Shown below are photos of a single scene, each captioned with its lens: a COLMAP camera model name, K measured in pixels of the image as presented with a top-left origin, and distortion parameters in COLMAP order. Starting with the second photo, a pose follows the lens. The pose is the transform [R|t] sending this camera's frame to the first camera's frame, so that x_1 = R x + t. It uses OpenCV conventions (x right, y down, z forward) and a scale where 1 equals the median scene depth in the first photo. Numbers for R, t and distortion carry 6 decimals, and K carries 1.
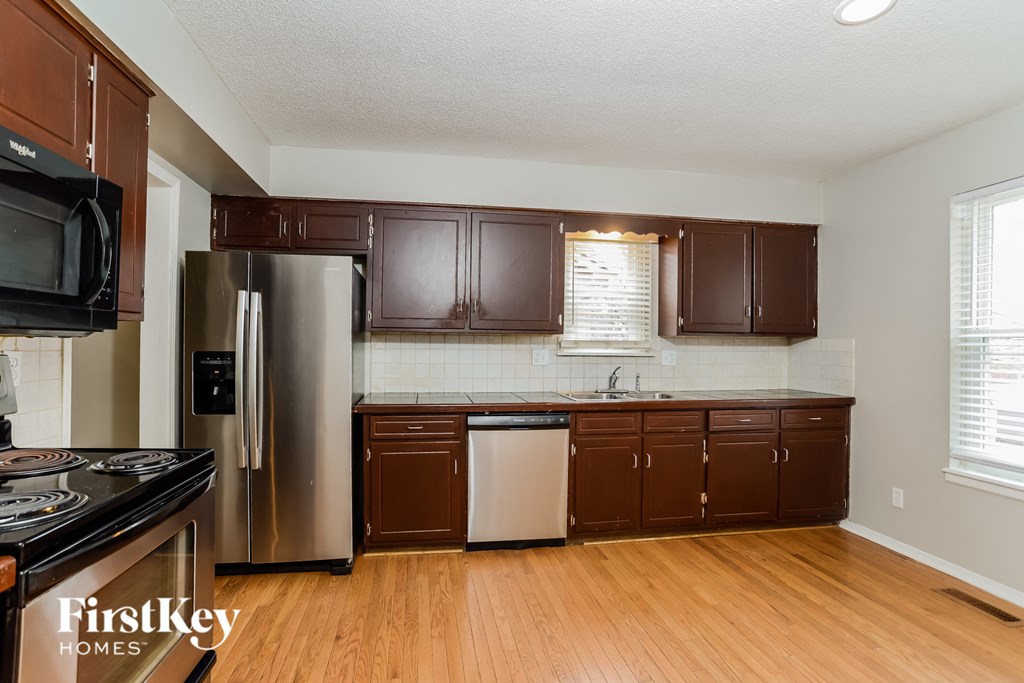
lens RADIAL K [[517.7, 0, 508.3], [0, 517.7, 348.1], [0, 0, 1]] dist [-0.093731, 0.050142]
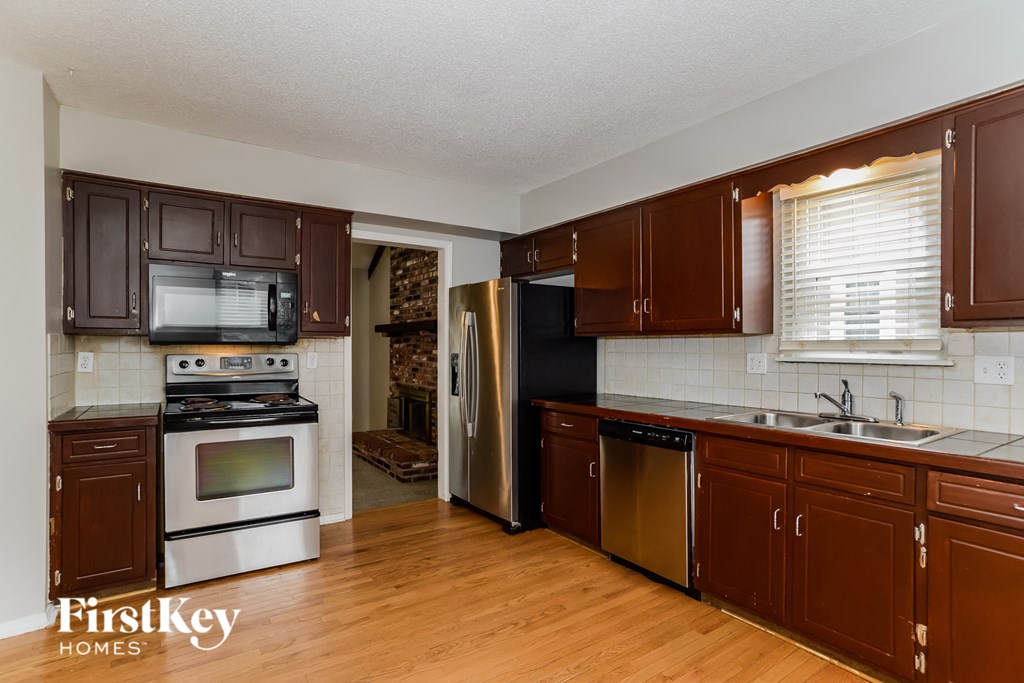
lens RADIAL K [[517.7, 0, 508.3], [0, 517.7, 348.1], [0, 0, 1]] dist [-0.093731, 0.050142]
pose [[0.419652, -0.005856, -0.907666, 0.695543], [0.000971, 0.999982, -0.006002, -0.000631], [0.907684, 0.001637, 0.419650, 0.401454]]
